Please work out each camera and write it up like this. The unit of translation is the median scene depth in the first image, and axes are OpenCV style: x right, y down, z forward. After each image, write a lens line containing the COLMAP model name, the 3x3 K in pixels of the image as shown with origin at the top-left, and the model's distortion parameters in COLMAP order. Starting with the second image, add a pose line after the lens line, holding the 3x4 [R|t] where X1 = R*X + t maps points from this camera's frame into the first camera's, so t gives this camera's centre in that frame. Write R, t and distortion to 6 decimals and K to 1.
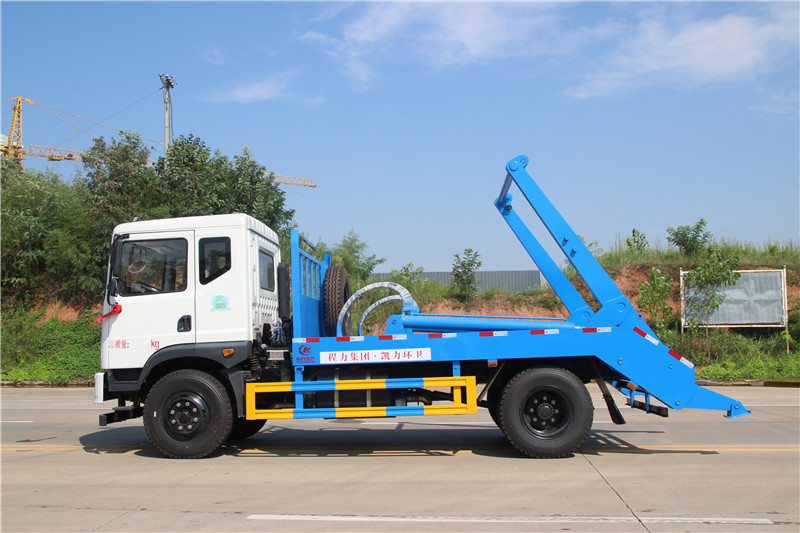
lens RADIAL K [[838.8, 0, 398.6], [0, 838.8, 277.6], [0, 0, 1]] dist [-0.071956, 0.011289]
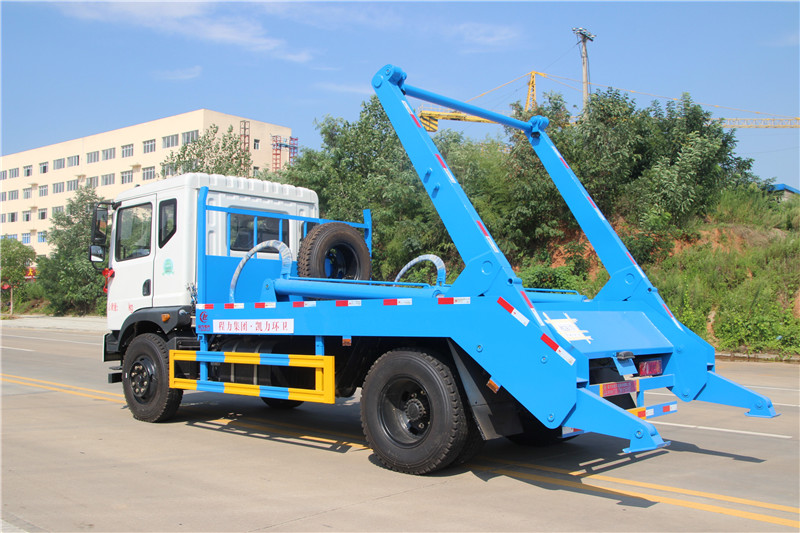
lens RADIAL K [[838.8, 0, 398.6], [0, 838.8, 277.6], [0, 0, 1]] dist [-0.071956, 0.011289]
pose [[0.774579, -0.001251, -0.632476, 0.631024], [0.029637, 0.998971, 0.034320, 0.018122], [0.631783, -0.045328, 0.773819, 0.427710]]
